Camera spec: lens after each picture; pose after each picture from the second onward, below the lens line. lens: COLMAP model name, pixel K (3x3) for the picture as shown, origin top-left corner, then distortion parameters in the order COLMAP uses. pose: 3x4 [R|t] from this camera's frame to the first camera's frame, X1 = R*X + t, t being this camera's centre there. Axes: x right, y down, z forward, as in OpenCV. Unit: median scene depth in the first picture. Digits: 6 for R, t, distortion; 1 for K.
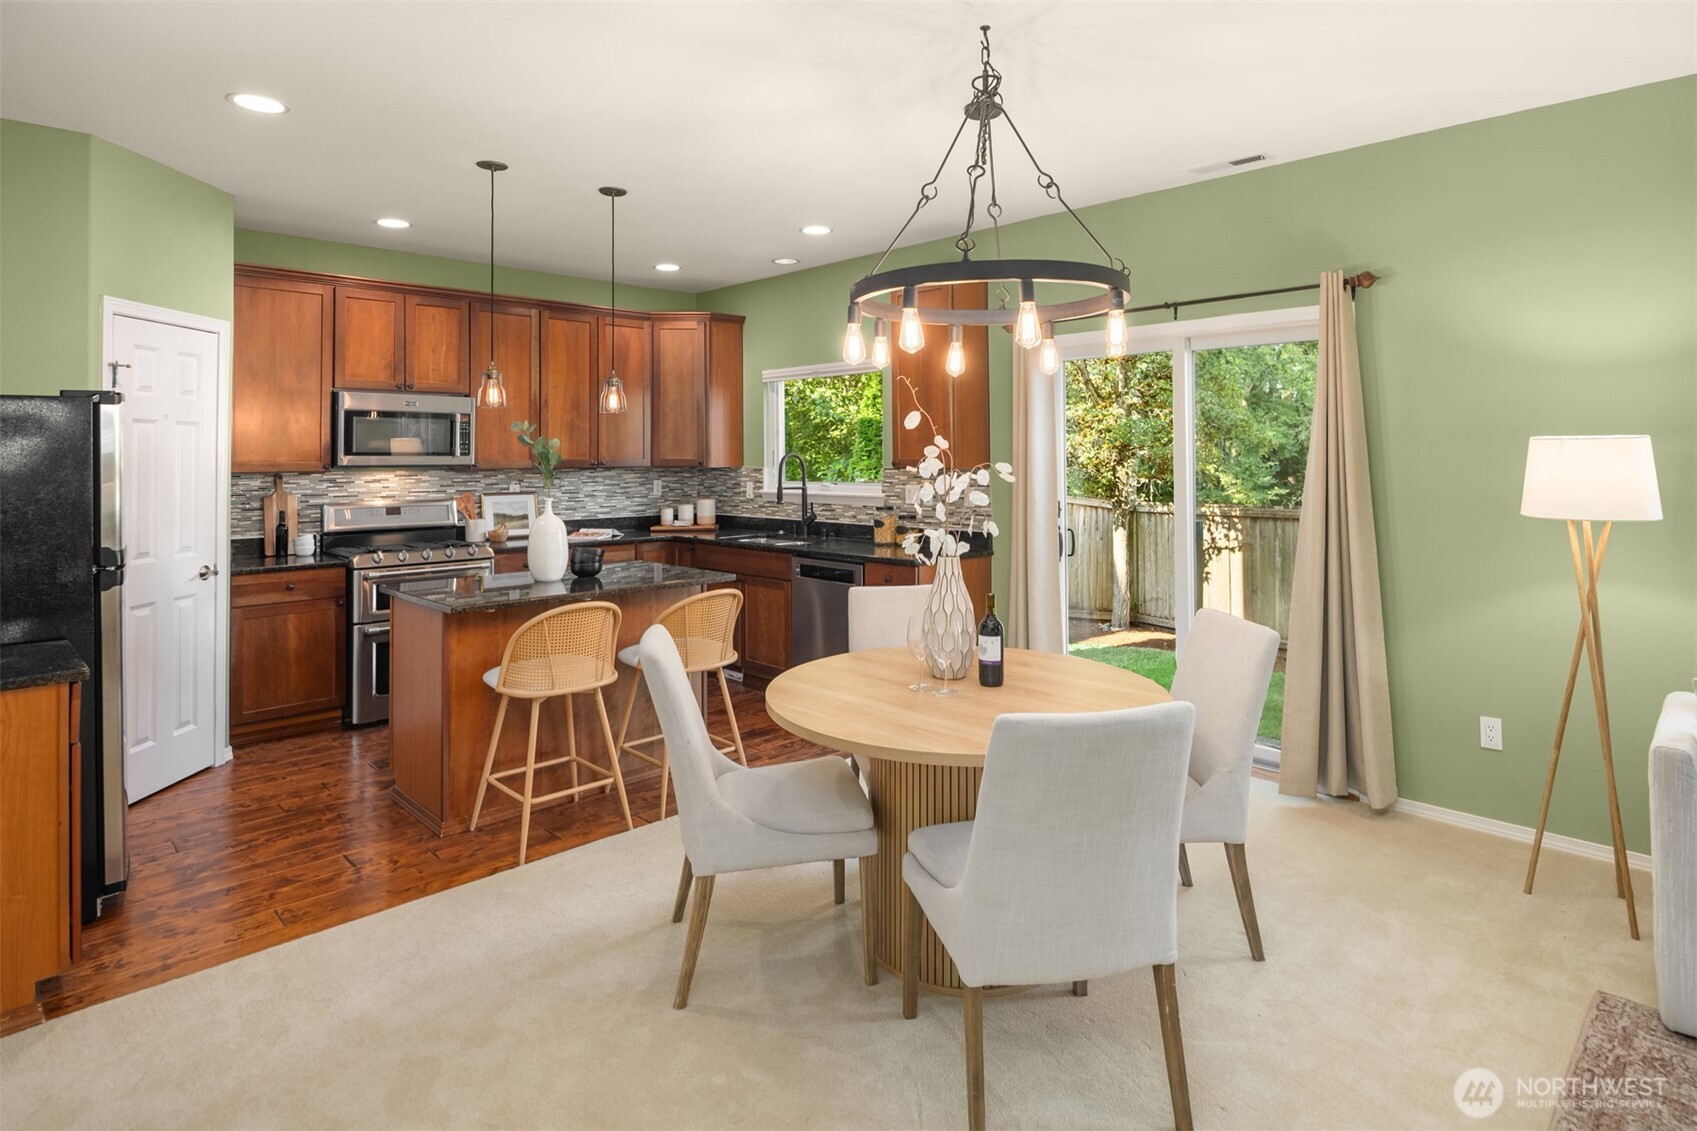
lens RADIAL K [[912.8, 0, 853.0], [0, 912.8, 447.9], [0, 0, 1]] dist [-0.004227, -0.002647]
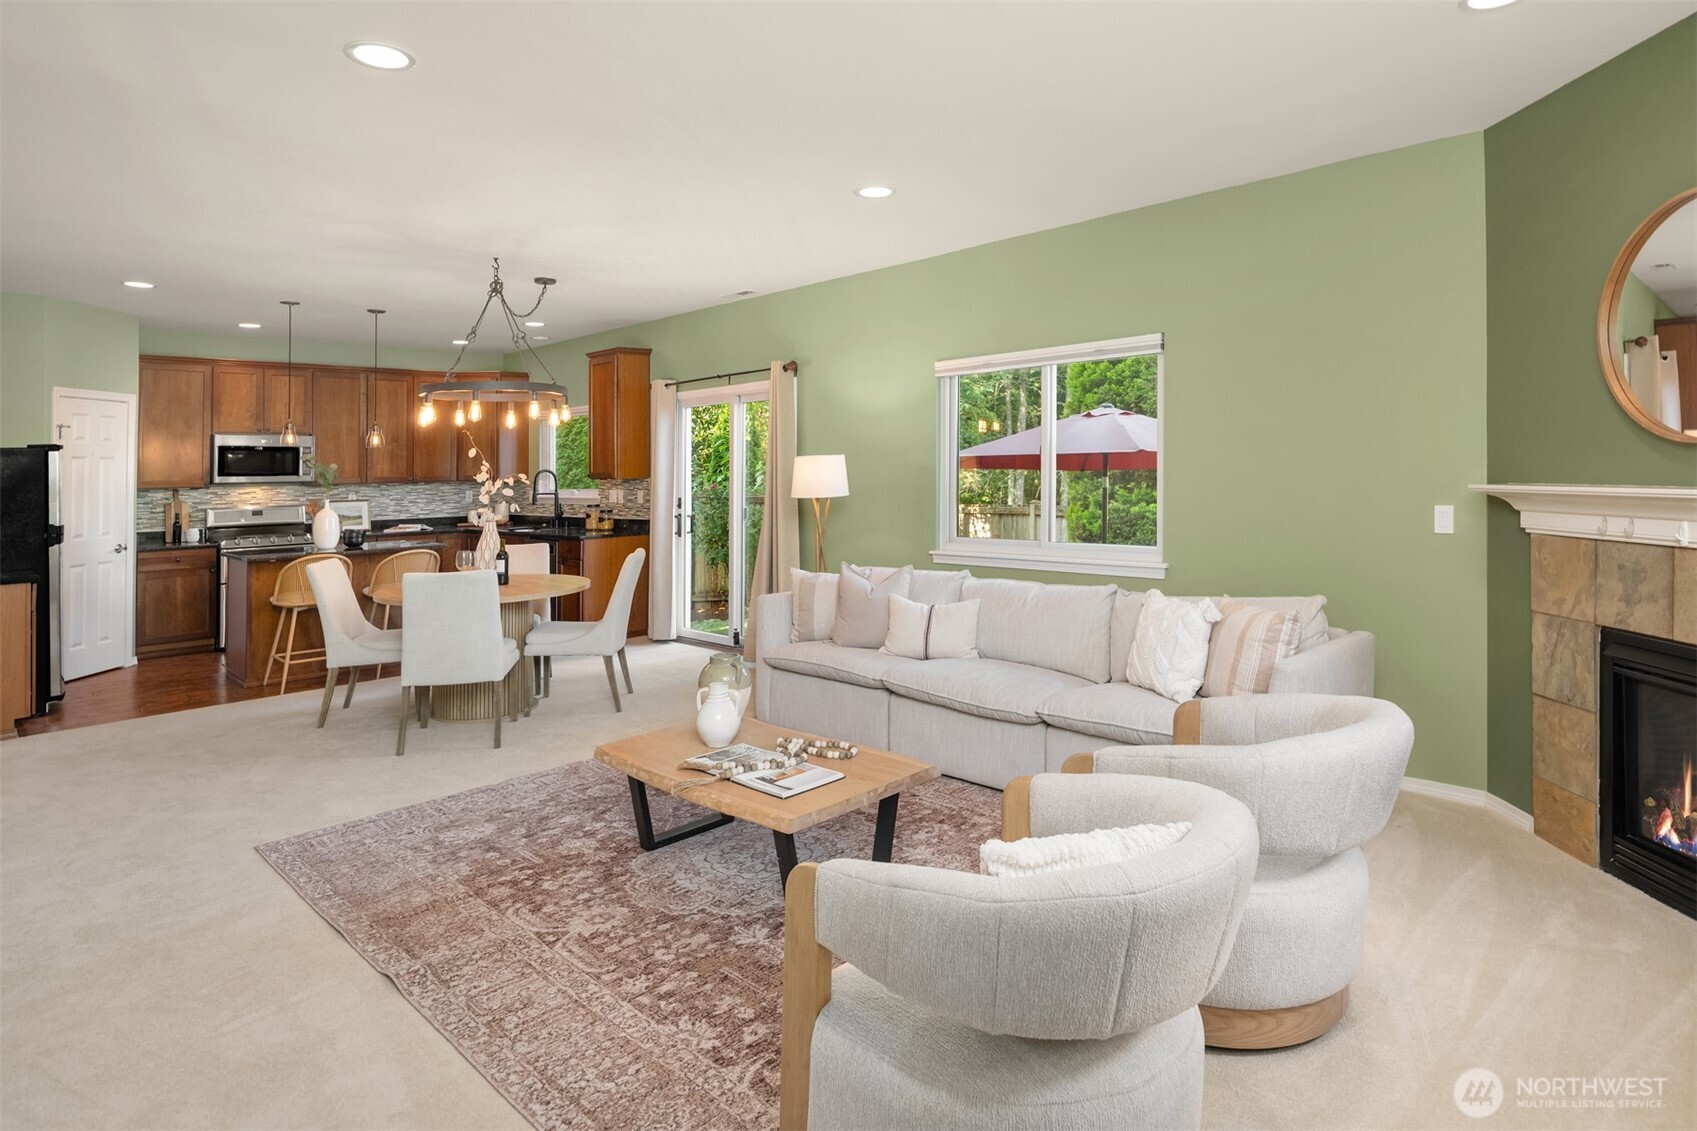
lens RADIAL K [[912.8, 0, 874.6], [0, 912.8, 442.9], [0, 0, 1]] dist [-0.004227, -0.002647]
pose [[0.999432, -0.015318, 0.030012, 0.522747], [0.015940, 0.999661, -0.020590, 0.001404], [-0.029687, 0.021057, 0.999337, -0.590770]]
